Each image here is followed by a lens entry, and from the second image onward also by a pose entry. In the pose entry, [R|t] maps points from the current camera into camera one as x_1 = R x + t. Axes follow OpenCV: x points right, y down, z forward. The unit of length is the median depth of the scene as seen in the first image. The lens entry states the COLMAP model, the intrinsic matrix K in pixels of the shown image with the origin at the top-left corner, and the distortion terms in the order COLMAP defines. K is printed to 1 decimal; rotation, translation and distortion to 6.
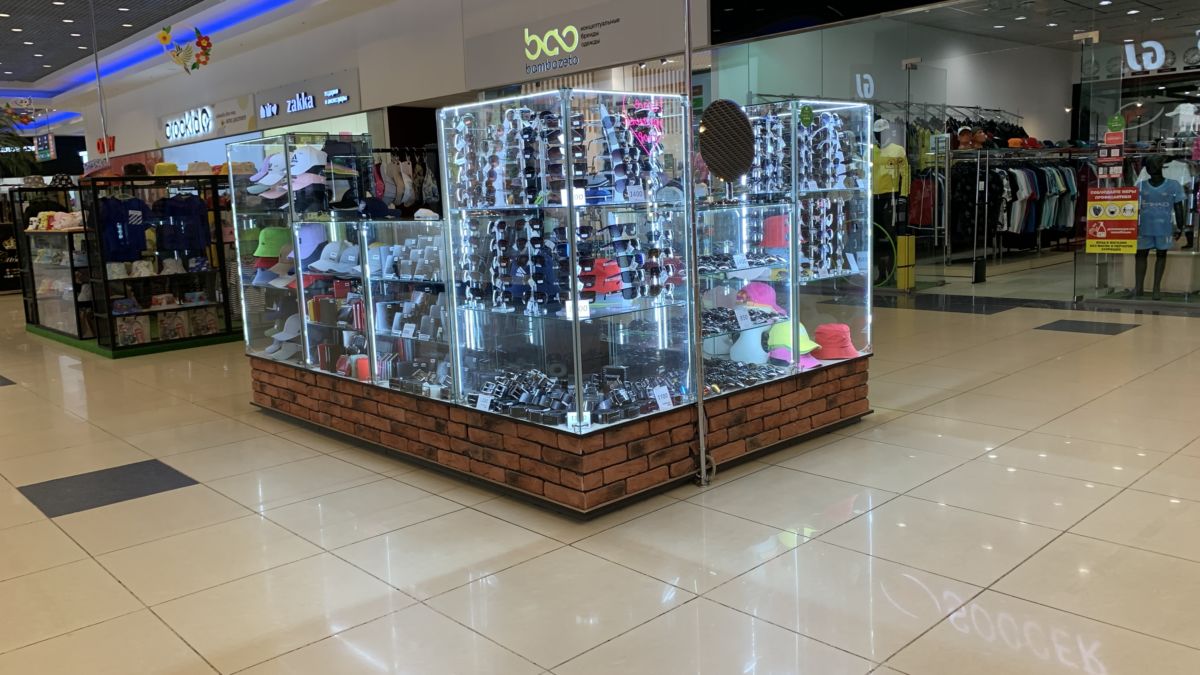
lens RADIAL K [[923.3, 0, 602.8], [0, 923.3, 336.2], [0, 0, 1]] dist [0.044833, -0.063650]
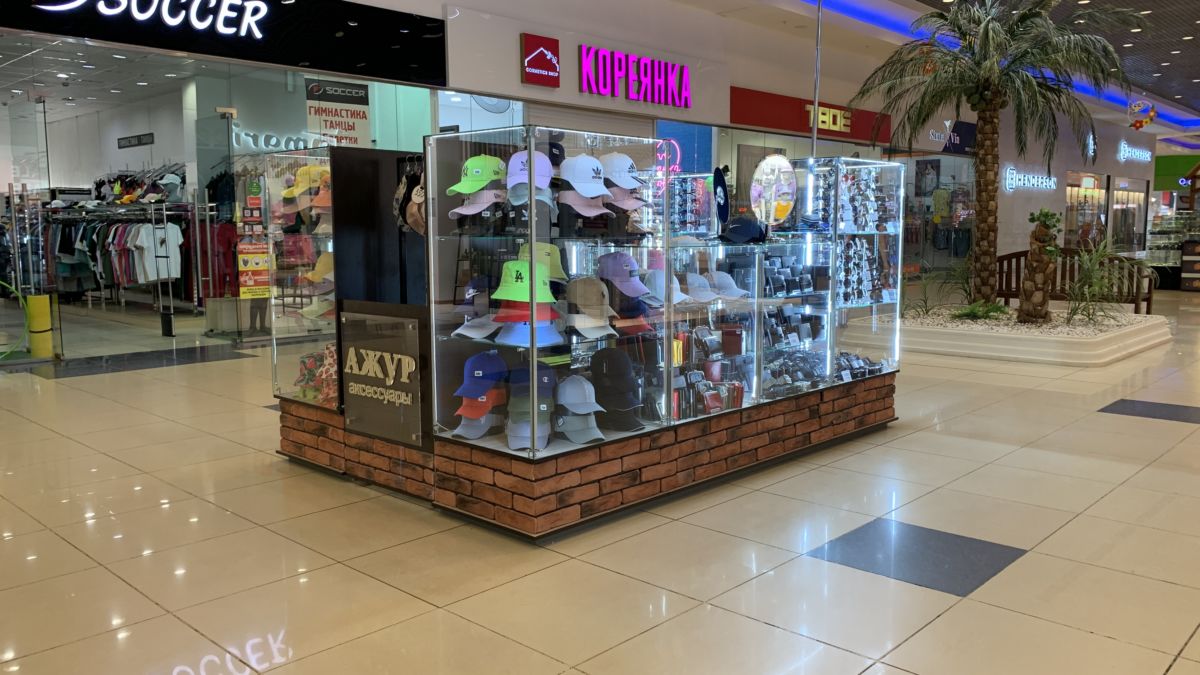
lens RADIAL K [[923.3, 0, 602.9], [0, 923.3, 336.5], [0, 0, 1]] dist [0.044833, -0.063650]
pose [[-0.066501, -0.072251, 0.995167, -0.850085], [0.156182, 0.984327, 0.081901, -0.089442], [-0.985487, 0.160873, -0.054174, 0.828216]]
